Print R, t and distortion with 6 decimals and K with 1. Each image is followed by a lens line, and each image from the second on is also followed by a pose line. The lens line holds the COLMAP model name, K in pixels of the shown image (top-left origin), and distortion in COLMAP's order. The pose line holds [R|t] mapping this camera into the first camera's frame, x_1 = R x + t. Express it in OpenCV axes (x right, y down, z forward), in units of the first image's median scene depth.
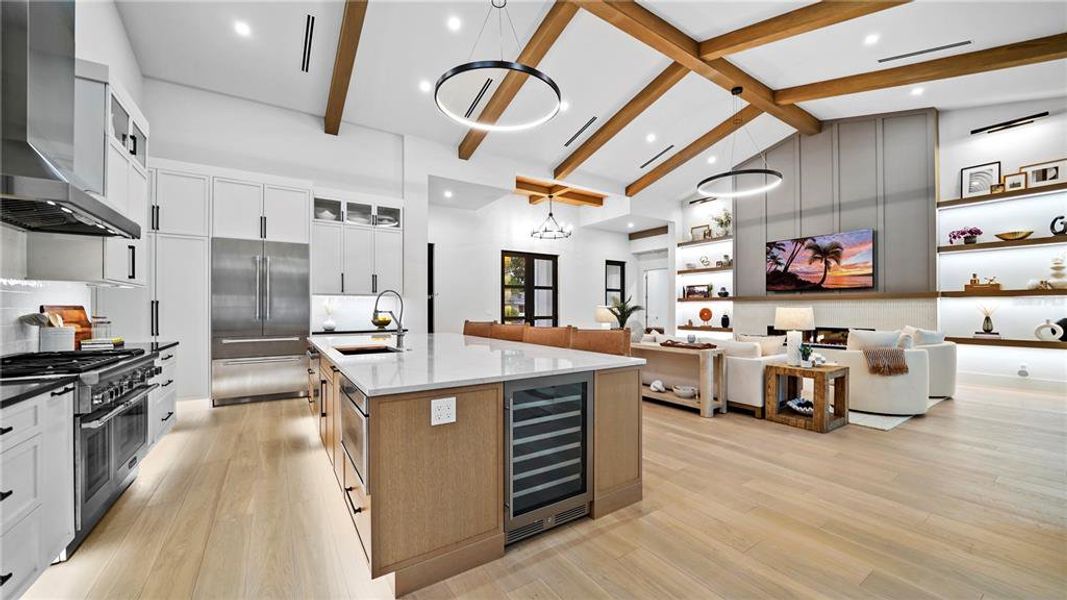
lens RADIAL K [[387.5, 0, 531.3], [0, 387.5, 308.3], [0, 0, 1]] dist [-0.016625, 0.000197]
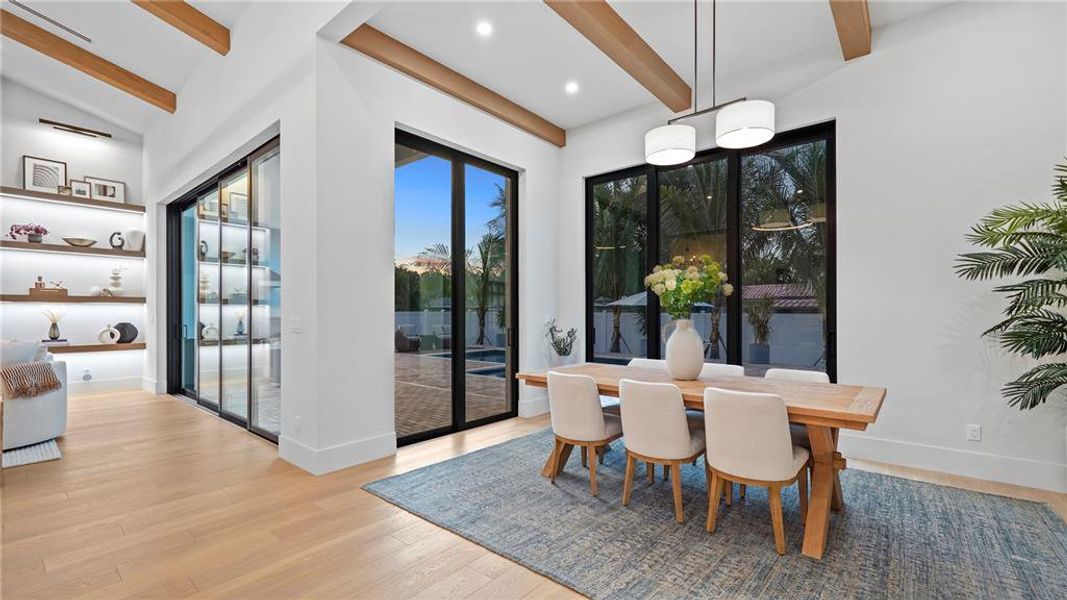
lens RADIAL K [[449.0, 0, 534.8], [0, 449.0, 313.5], [0, 0, 1]] dist [0.000505, 0.000099]
pose [[-0.290680, 0.000120, 0.956820, -0.224243], [0.000261, 1.000000, -0.000046, -0.001720], [-0.956820, 0.000236, -0.290680, 0.186317]]
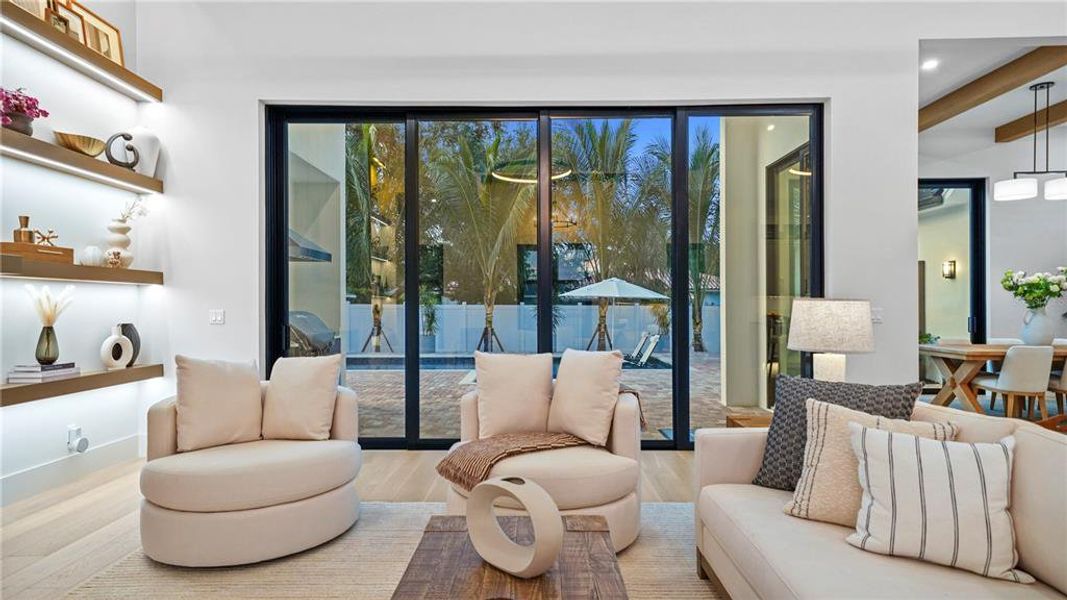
lens RADIAL K [[563.8, 0, 533.5], [0, 563.8, 300.0], [0, 0, 1]] dist [0.033723, 0.000248]
pose [[-0.824628, 0.001952, 0.565673, 0.443300], [-0.005496, 0.999919, -0.011462, -0.001970], [-0.565649, -0.012561, -0.824550, 1.270797]]
